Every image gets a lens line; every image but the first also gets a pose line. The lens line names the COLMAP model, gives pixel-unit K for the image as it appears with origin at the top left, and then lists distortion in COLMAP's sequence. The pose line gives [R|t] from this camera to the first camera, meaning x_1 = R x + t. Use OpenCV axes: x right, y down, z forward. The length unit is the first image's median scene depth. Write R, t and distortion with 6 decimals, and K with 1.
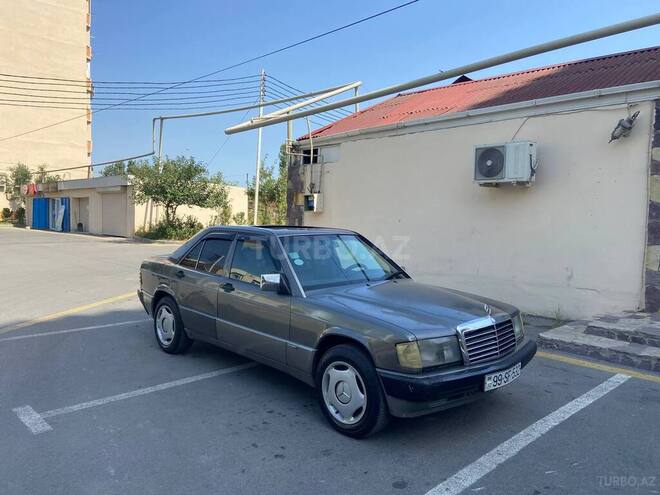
lens RADIAL K [[497.7, 0, 332.0], [0, 497.7, 241.3], [0, 0, 1]] dist [0.110066, -0.136662]
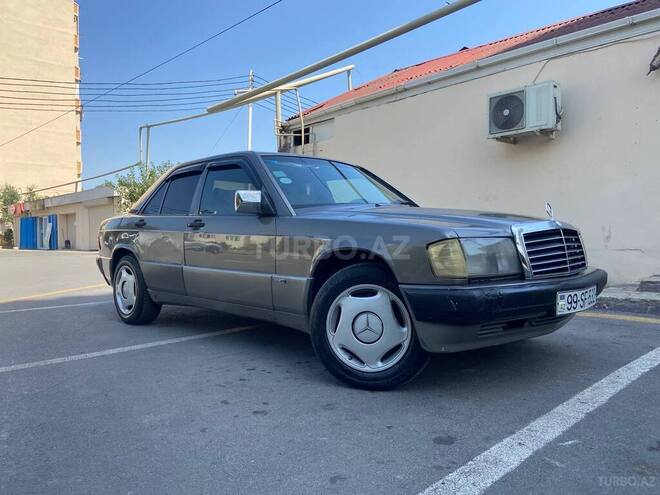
lens RADIAL K [[497.7, 0, 326.1], [0, 497.7, 248.6], [0, 0, 1]] dist [0.110066, -0.136662]
pose [[0.999564, -0.029404, -0.002715, -0.004982], [0.029313, 0.999146, -0.029120, 0.162480], [0.003569, 0.029027, 0.999572, 0.226953]]
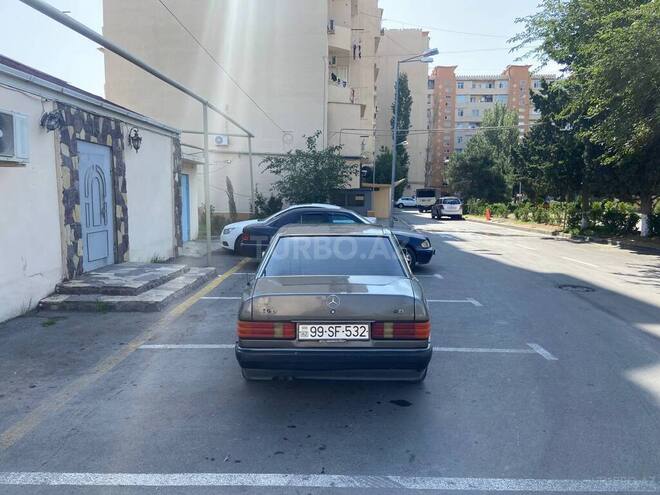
lens RADIAL K [[497.8, 0, 331.3], [0, 497.8, 246.6], [0, 0, 1]] dist [0.051248, -0.002748]
pose [[-0.706743, -0.096788, 0.700818, -0.971018], [0.018228, 0.987777, 0.154802, -0.167536], [-0.707235, 0.122180, -0.696341, 2.033906]]
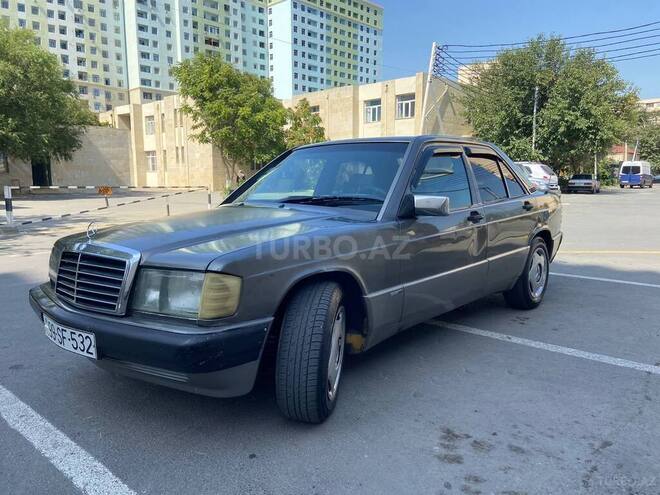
lens RADIAL K [[497.7, 0, 323.2], [0, 497.7, 247.7], [0, 0, 1]] dist [0.110066, -0.136662]
pose [[0.063093, 0.108123, -0.992133, 0.764881], [-0.044738, 0.993421, 0.105418, 0.062966], [0.997004, 0.037735, 0.067515, 0.999605]]
